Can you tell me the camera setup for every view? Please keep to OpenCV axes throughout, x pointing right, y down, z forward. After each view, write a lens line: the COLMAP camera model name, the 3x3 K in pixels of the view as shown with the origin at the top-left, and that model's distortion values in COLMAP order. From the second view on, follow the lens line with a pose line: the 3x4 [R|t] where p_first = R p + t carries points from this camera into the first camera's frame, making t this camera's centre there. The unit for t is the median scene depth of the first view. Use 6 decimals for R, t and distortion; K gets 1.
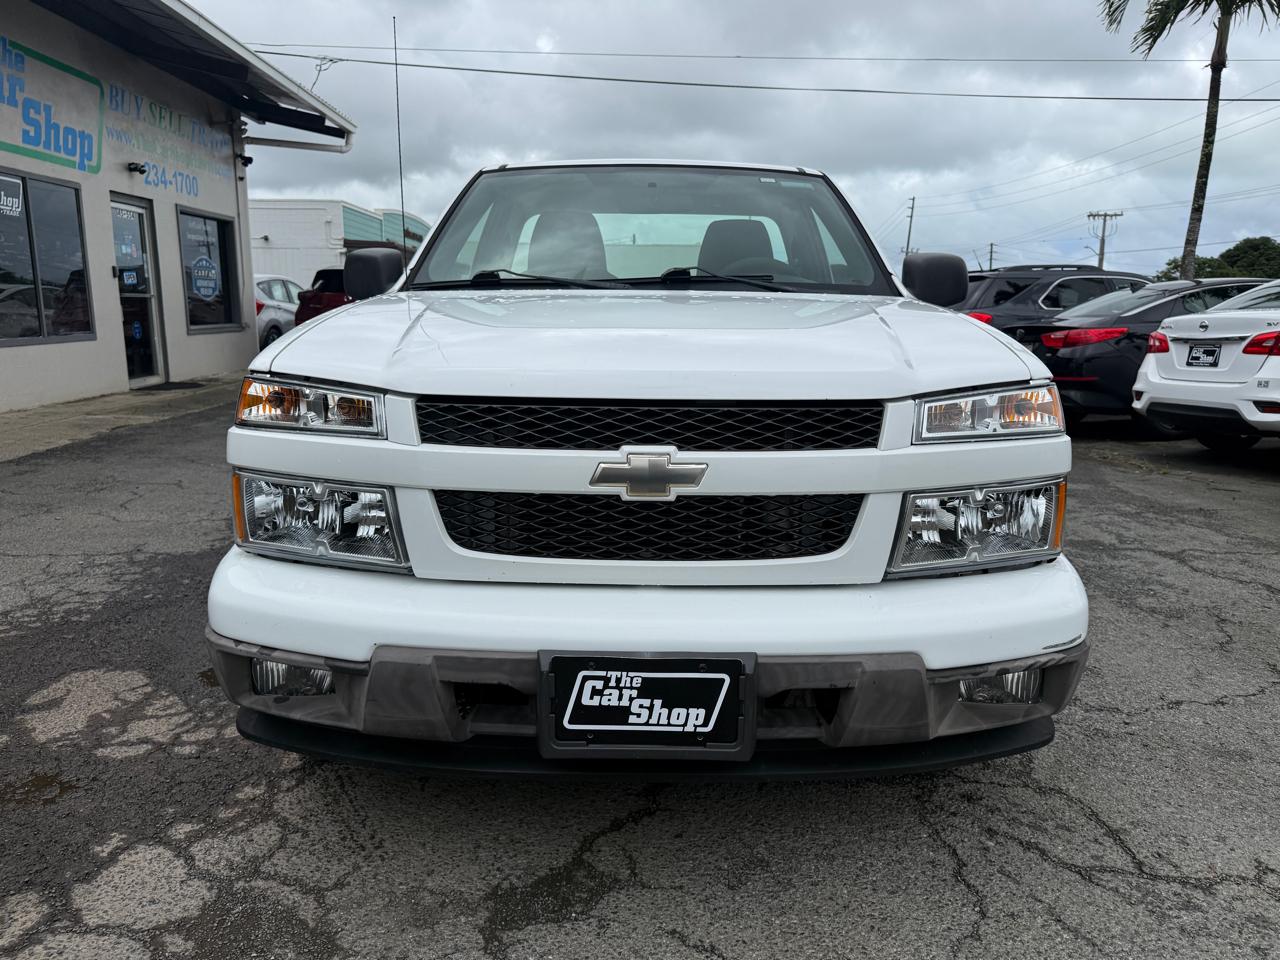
lens RADIAL K [[914.9, 0, 645.7], [0, 914.9, 464.0], [0, 0, 1]] dist [0.005498, -0.004851]
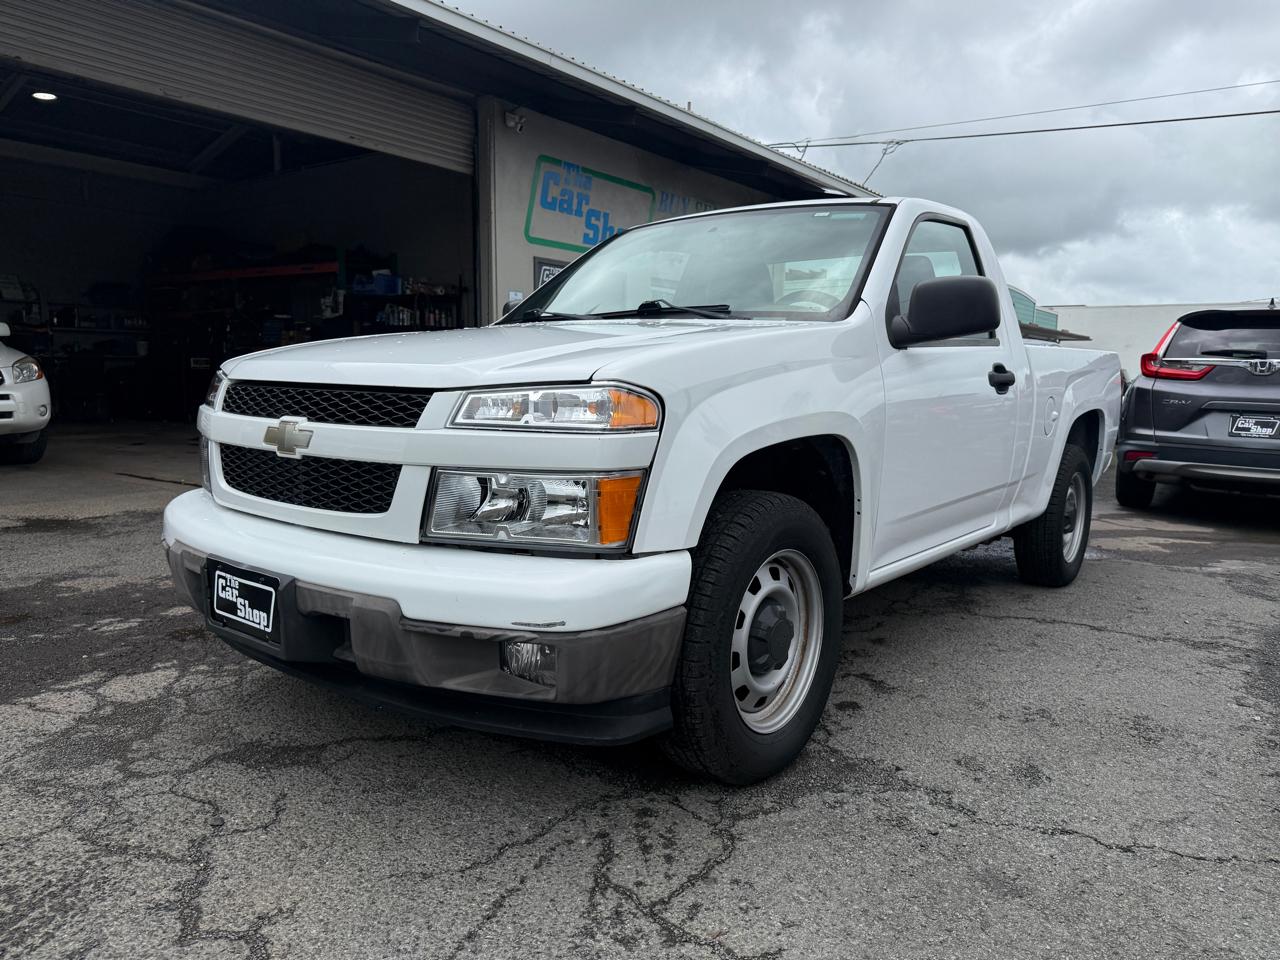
lens RADIAL K [[900.0, 0, 652.0], [0, 900.0, 484.6], [0, 0, 1]] dist [0.035975, -0.046785]
pose [[0.792970, 0.081631, -0.603767, 1.060170], [-0.114765, 0.993257, -0.016438, 0.034164], [0.598354, 0.082326, 0.796991, 0.232694]]
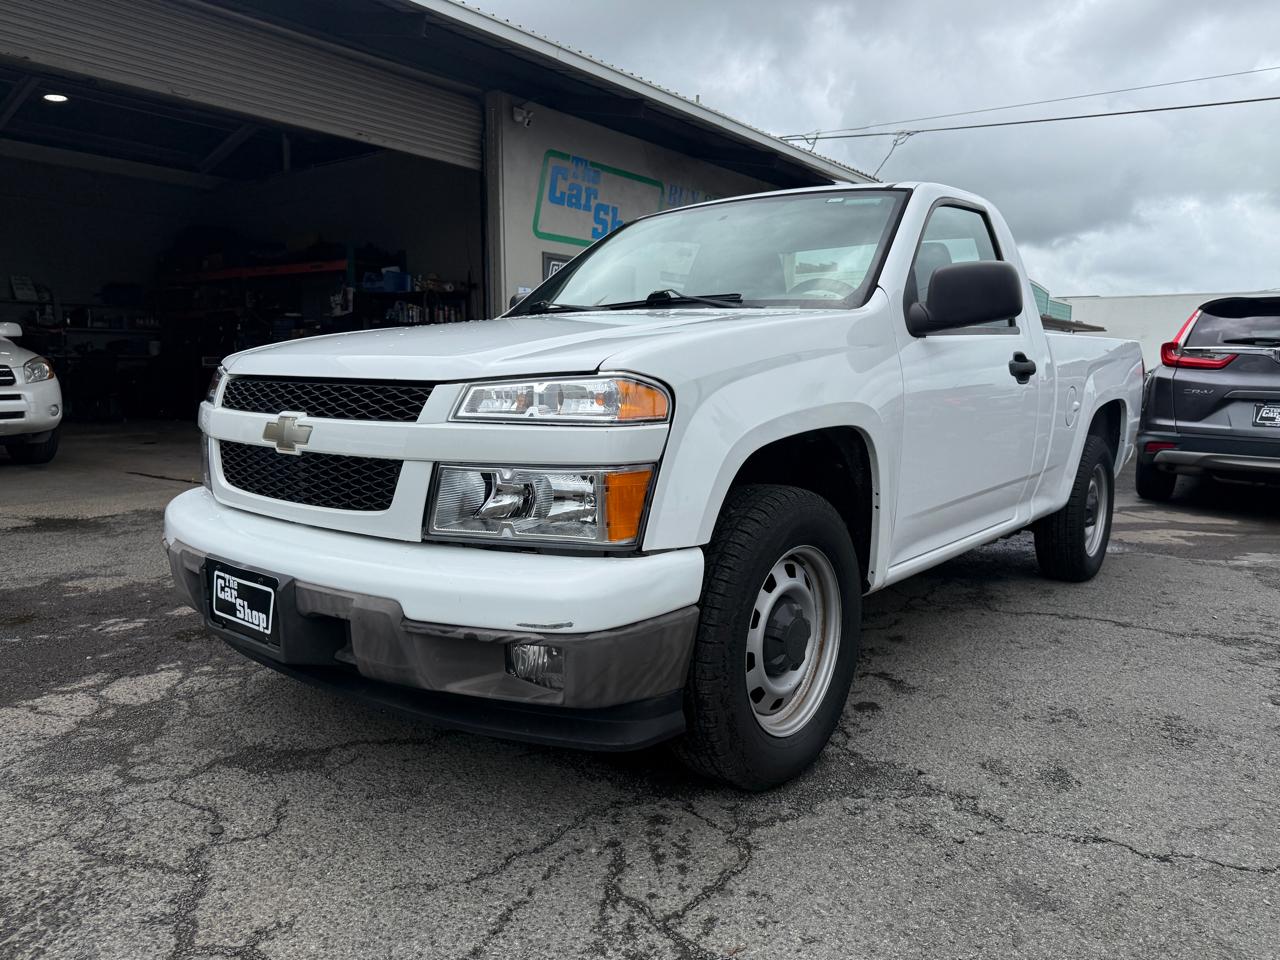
lens RADIAL K [[900.4, 0, 647.1], [0, 900.4, 479.7], [0, 0, 1]] dist [0.034279, -0.044064]
pose [[0.782836, 0.075752, -0.617599, 1.036281], [-0.108080, 0.994028, -0.015074, 0.034770], [0.612769, 0.078551, 0.786348, 0.265466]]
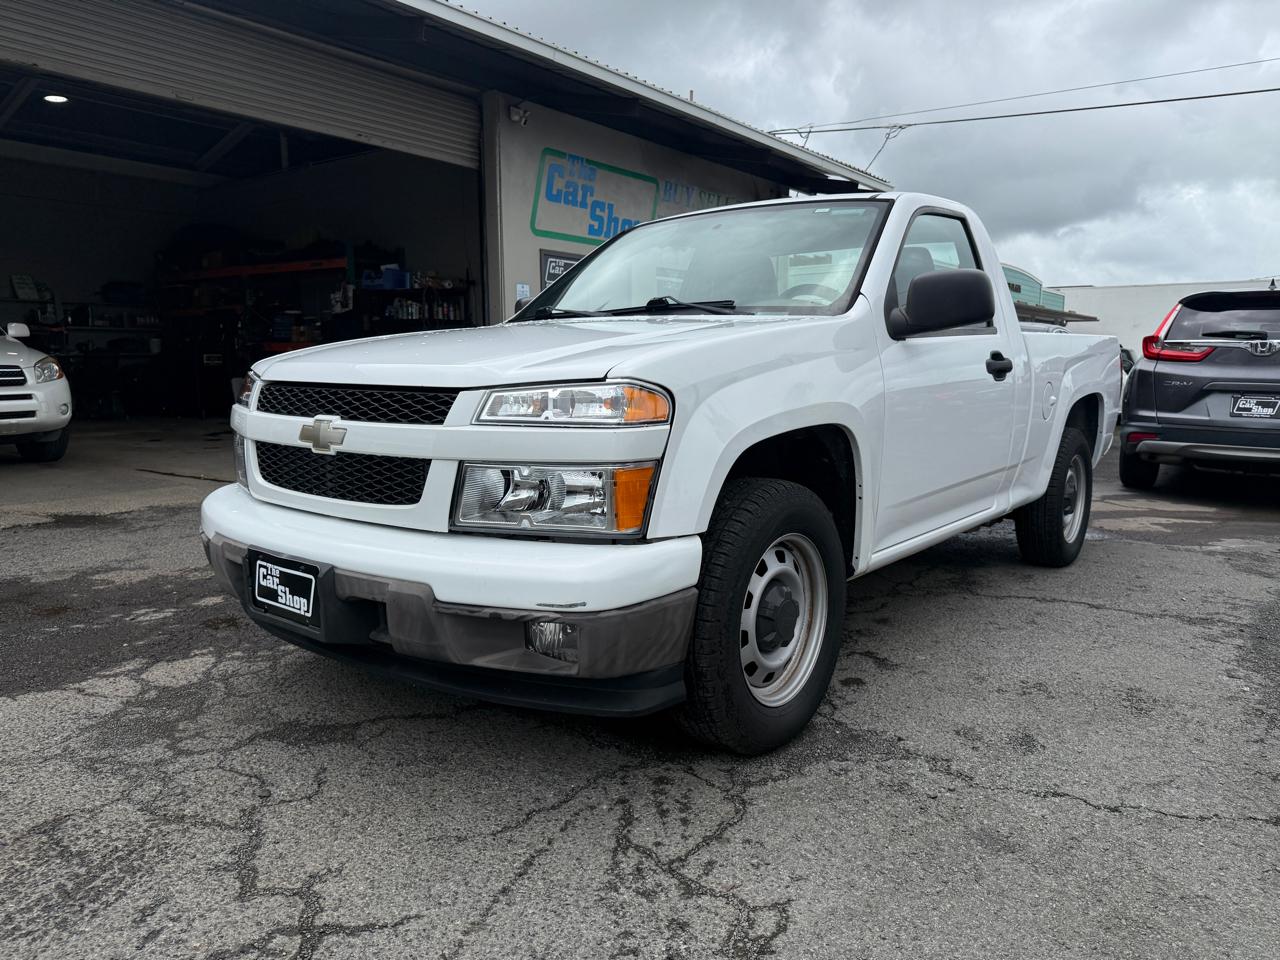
lens RADIAL K [[898.8, 0, 648.5], [0, 898.8, 481.1], [0, 0, 1]] dist [0.051702, -0.074961]
pose [[0.786843, 0.075783, -0.612482, 1.099423], [-0.100223, 0.994949, -0.005649, 0.033732], [0.608961, 0.065830, 0.790464, 0.171089]]
